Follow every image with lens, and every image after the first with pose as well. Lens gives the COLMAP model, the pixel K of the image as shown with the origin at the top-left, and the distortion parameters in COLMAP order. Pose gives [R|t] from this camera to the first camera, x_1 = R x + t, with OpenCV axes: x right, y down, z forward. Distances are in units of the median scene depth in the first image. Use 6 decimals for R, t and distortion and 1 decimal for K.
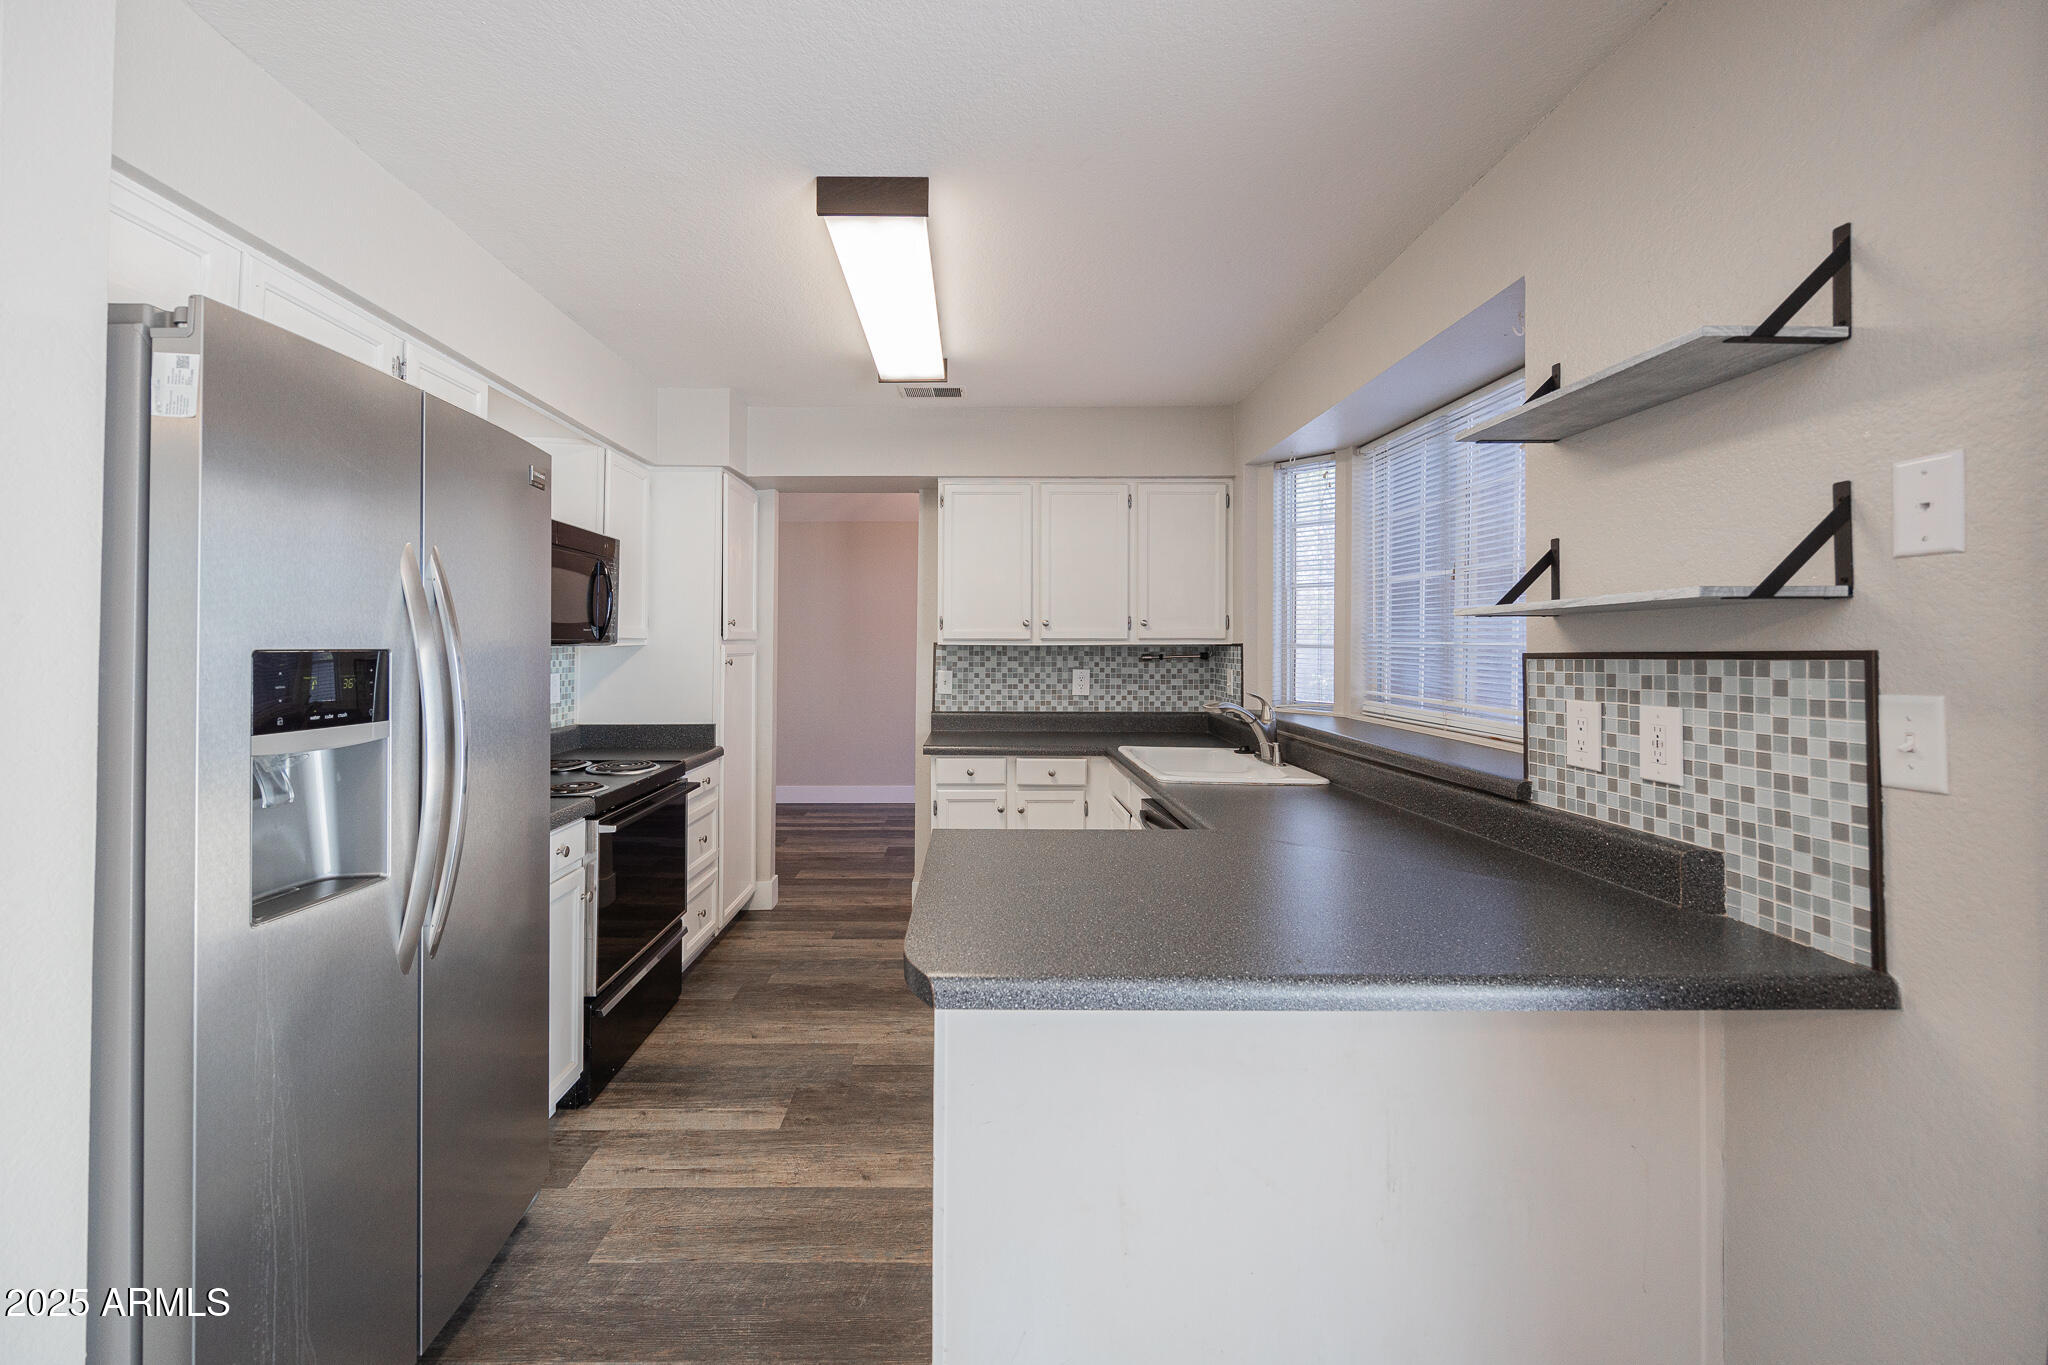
lens RADIAL K [[842.5, 0, 972.6], [0, 842.5, 636.9], [0, 0, 1]] dist [-0.000459, -0.000042]
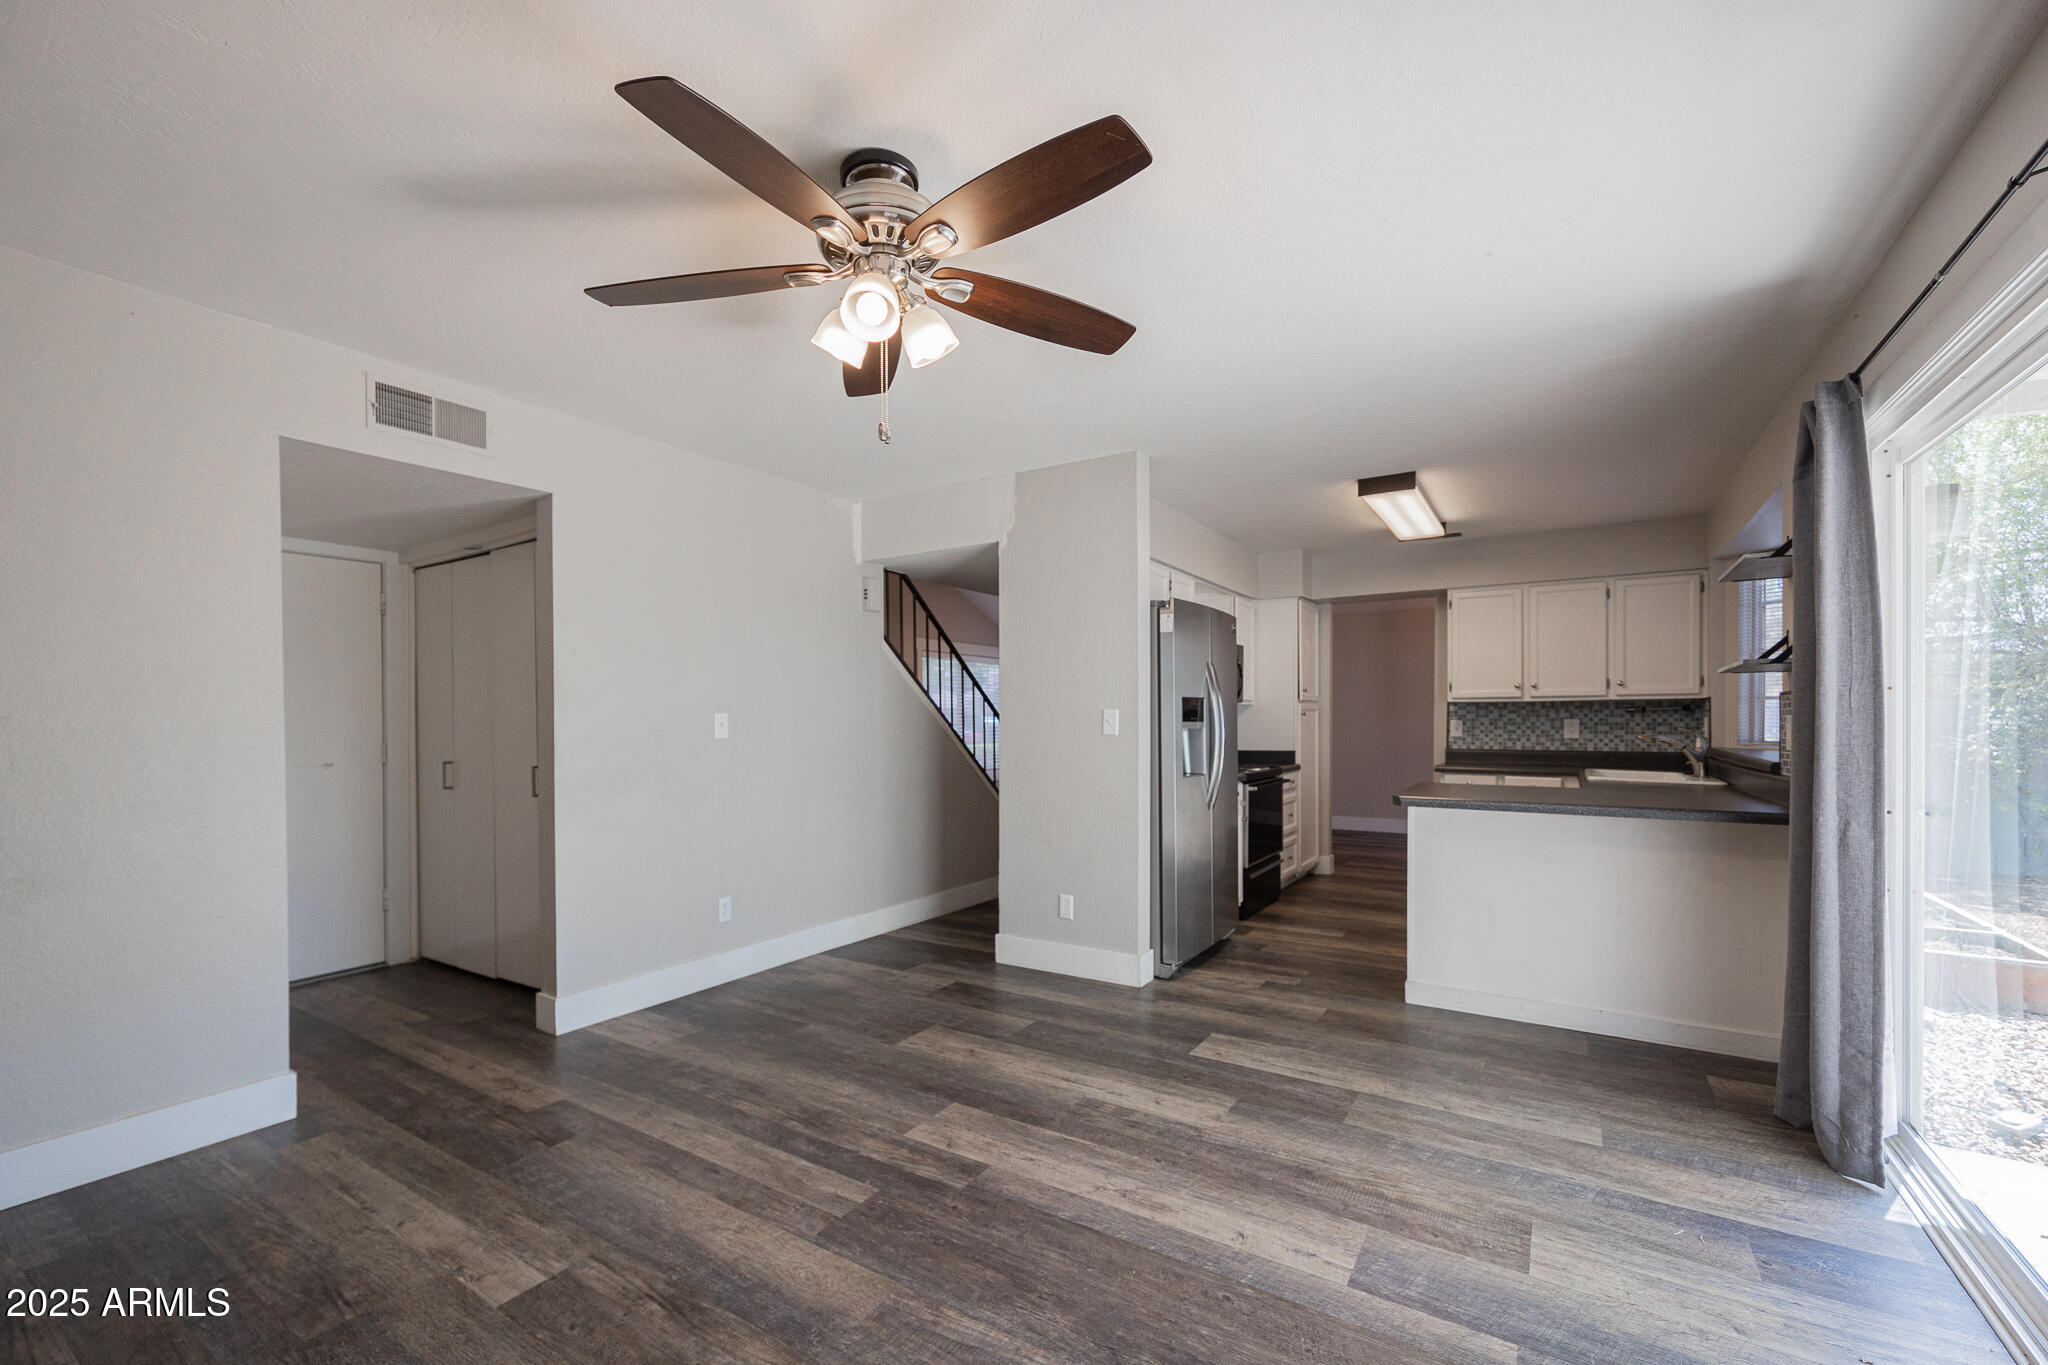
lens RADIAL K [[871.9, 0, 971.5], [0, 871.9, 720.5], [0, 0, 1]] dist [-0.000917, 0.000107]
pose [[0.824159, -0.004180, -0.566344, 0.134672], [0.008996, 0.999943, 0.005712, 0.025468], [0.566288, -0.009803, 0.824149, -0.730312]]
